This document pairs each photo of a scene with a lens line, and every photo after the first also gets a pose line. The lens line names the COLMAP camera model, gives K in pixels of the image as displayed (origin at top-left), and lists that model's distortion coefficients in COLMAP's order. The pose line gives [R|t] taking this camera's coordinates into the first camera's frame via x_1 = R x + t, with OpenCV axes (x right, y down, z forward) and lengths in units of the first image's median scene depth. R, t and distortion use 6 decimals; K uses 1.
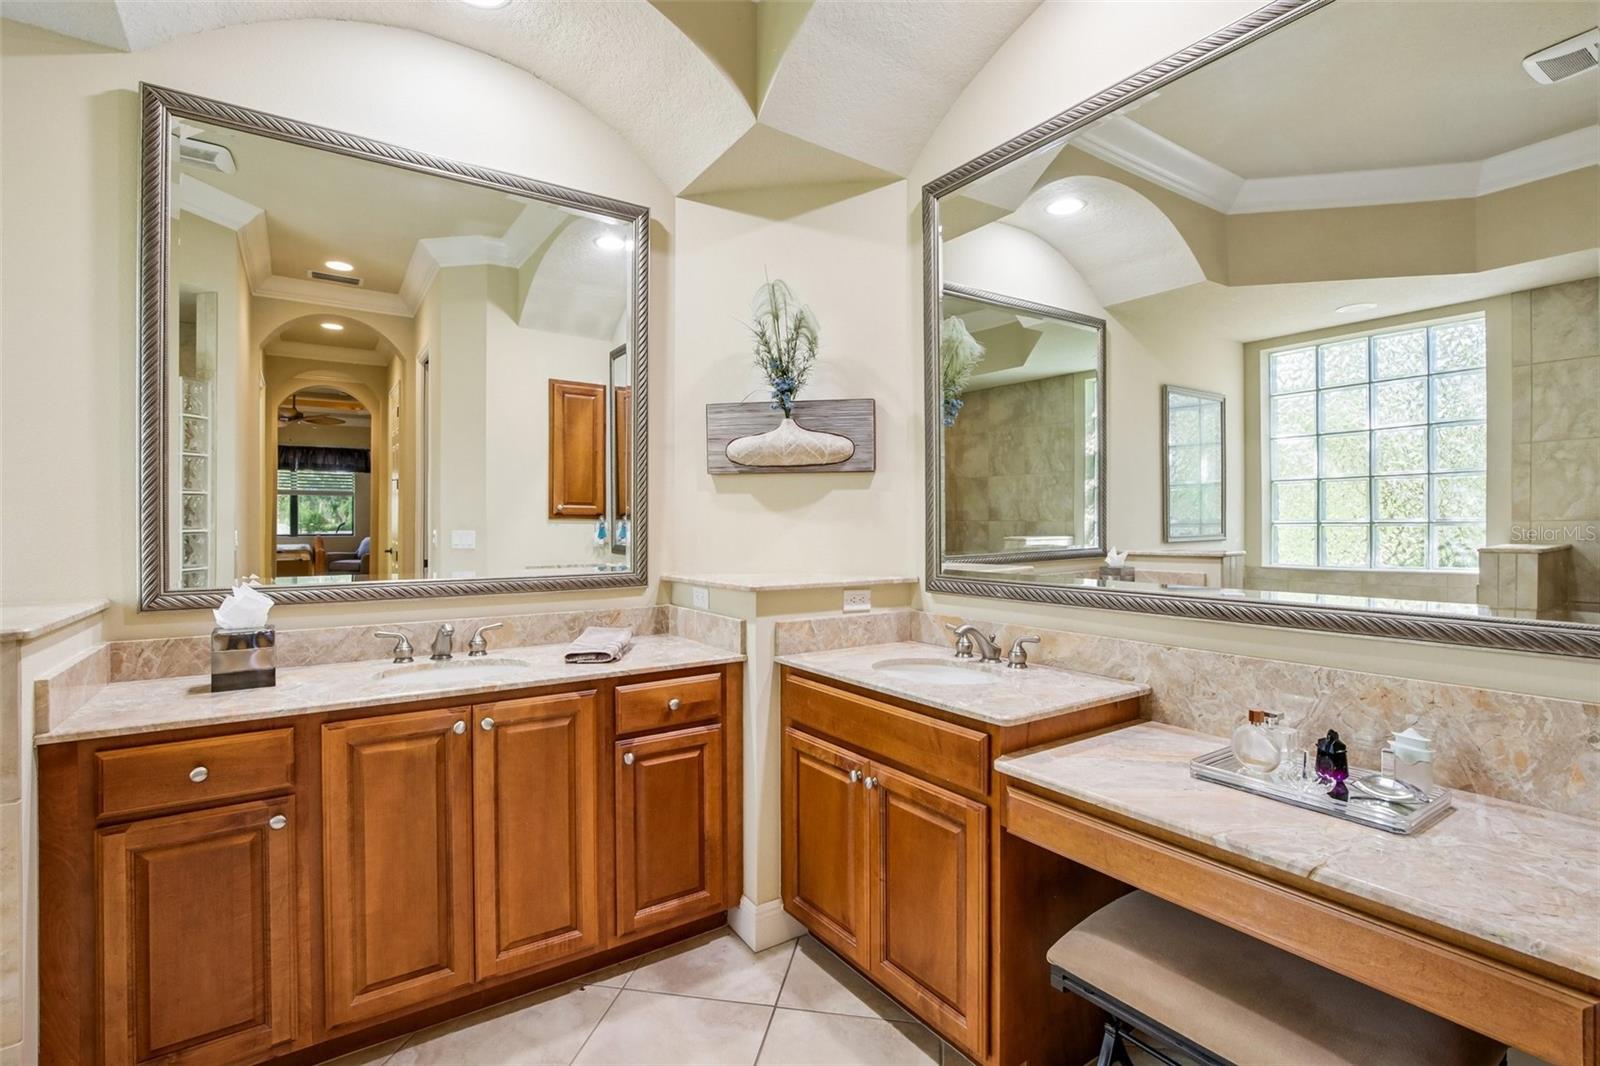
lens RADIAL K [[746.1, 0, 806.3], [0, 746.1, 524.3], [0, 0, 1]] dist [-0.022965, 0.009013]
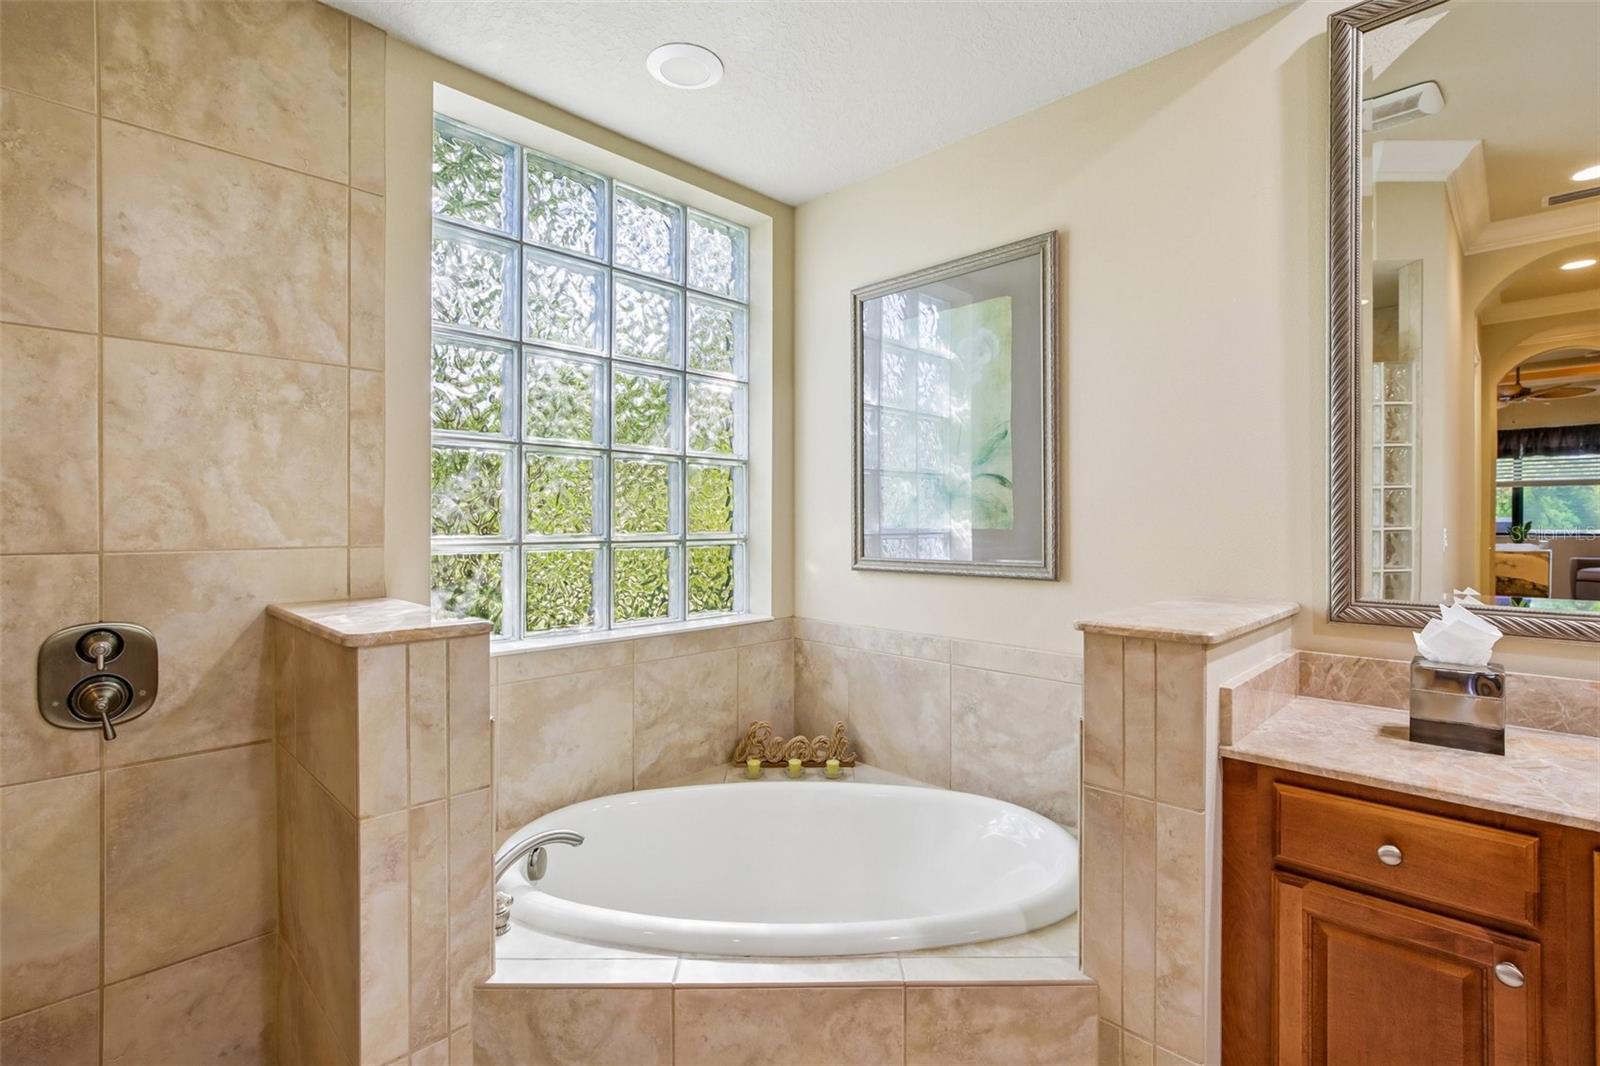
lens RADIAL K [[736.8, 0, 803.1], [0, 736.8, 524.9], [0, 0, 1]] dist [-0.021158, 0.009117]
pose [[0.189979, 0.004529, -0.981778, -0.166760], [0.000090, 0.999989, 0.004631, -0.000121], [0.981788, -0.000968, 0.189977, 0.215004]]
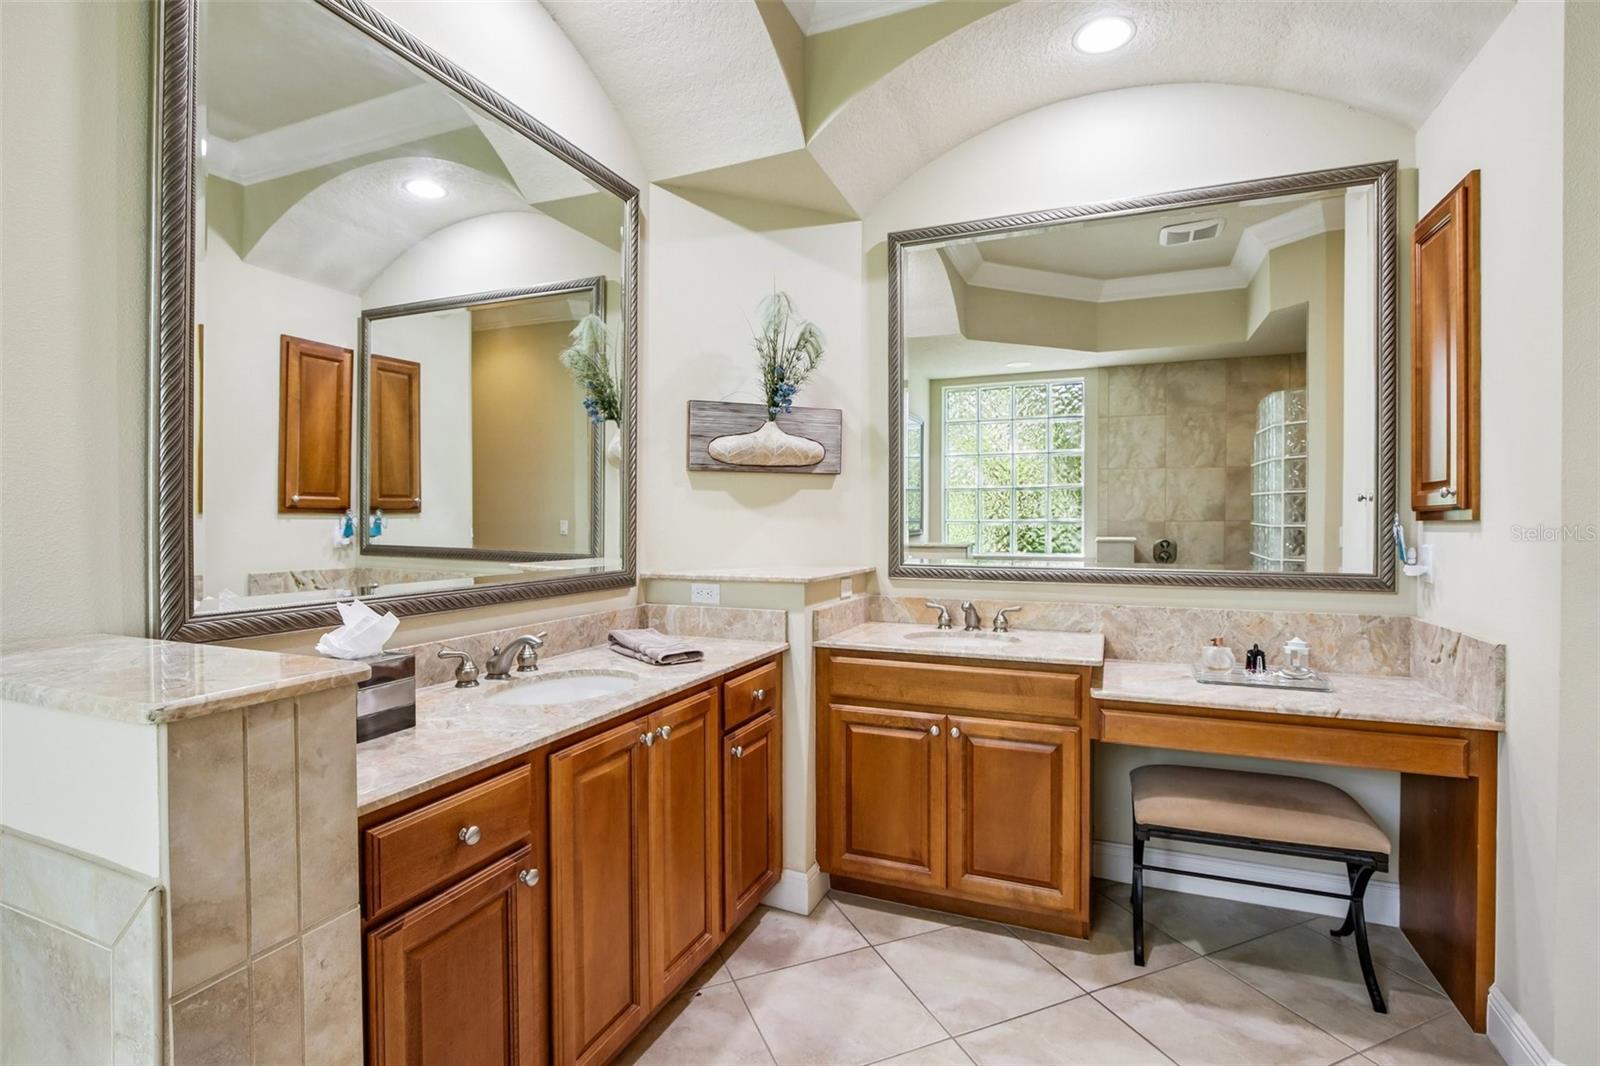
lens RADIAL K [[746.1, 0, 806.3], [0, 746.1, 524.3], [0, 0, 1]] dist [-0.022965, 0.009013]
pose [[0.835552, -0.000466, 0.549411, -0.757188], [-0.002191, 0.999989, 0.004180, 0.000526], [-0.549407, -0.004697, 0.835542, 0.109507]]
